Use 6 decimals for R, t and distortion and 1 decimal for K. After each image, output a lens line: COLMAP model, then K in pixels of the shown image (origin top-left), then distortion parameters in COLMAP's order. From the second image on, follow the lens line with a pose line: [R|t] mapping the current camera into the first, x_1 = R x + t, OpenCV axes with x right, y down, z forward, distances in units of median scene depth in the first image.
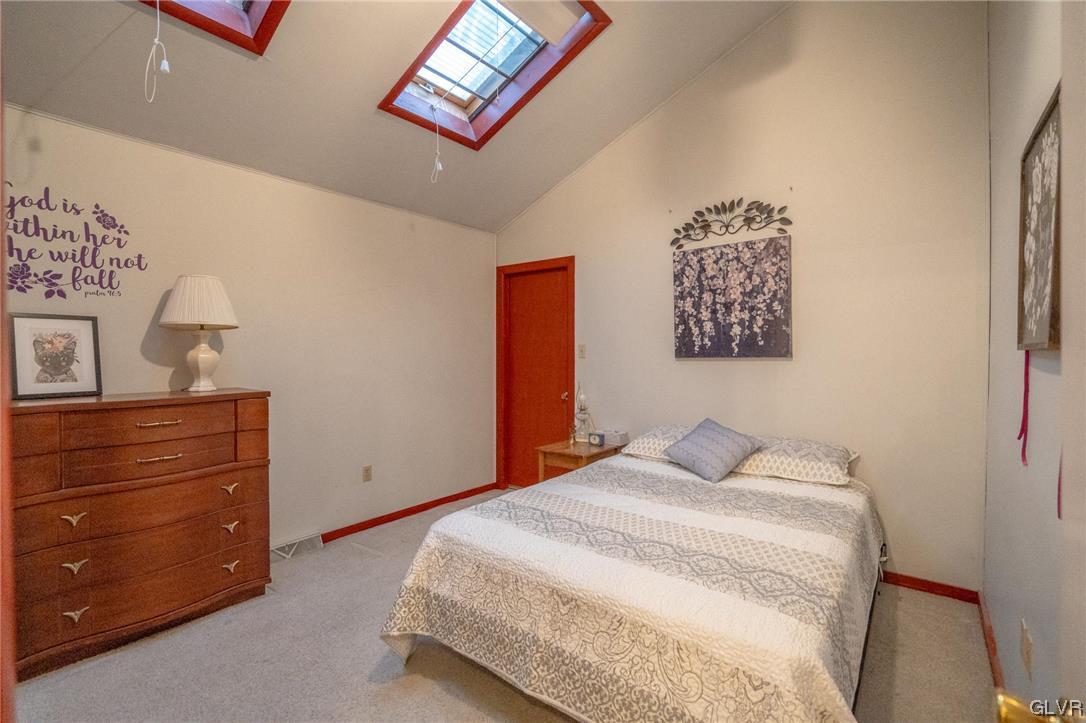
lens RADIAL K [[493.1, 0, 539.3], [0, 493.1, 359.6], [0, 0, 1]] dist [-0.002781, 0.000319]
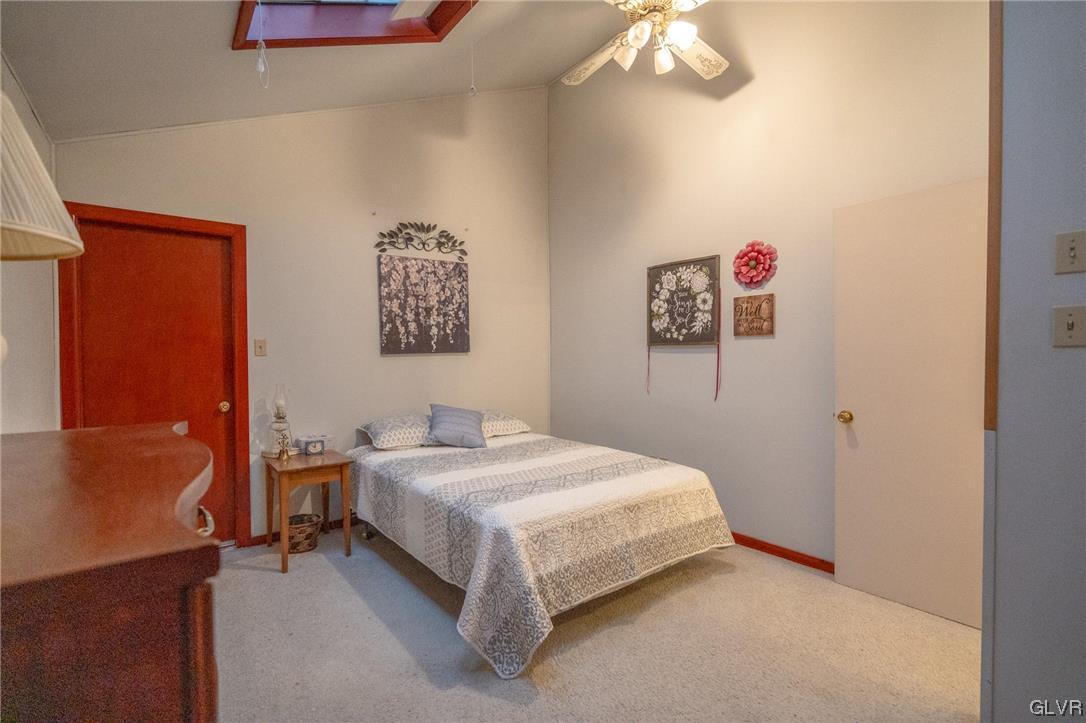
lens RADIAL K [[493.1, 0, 539.6], [0, 493.1, 361.1], [0, 0, 1]] dist [-0.002781, 0.000319]
pose [[0.230344, -0.016922, 0.972962, -0.734927], [0.023077, 0.999663, 0.011923, 0.007048], [-0.972836, 0.019707, 0.230656, 0.460966]]
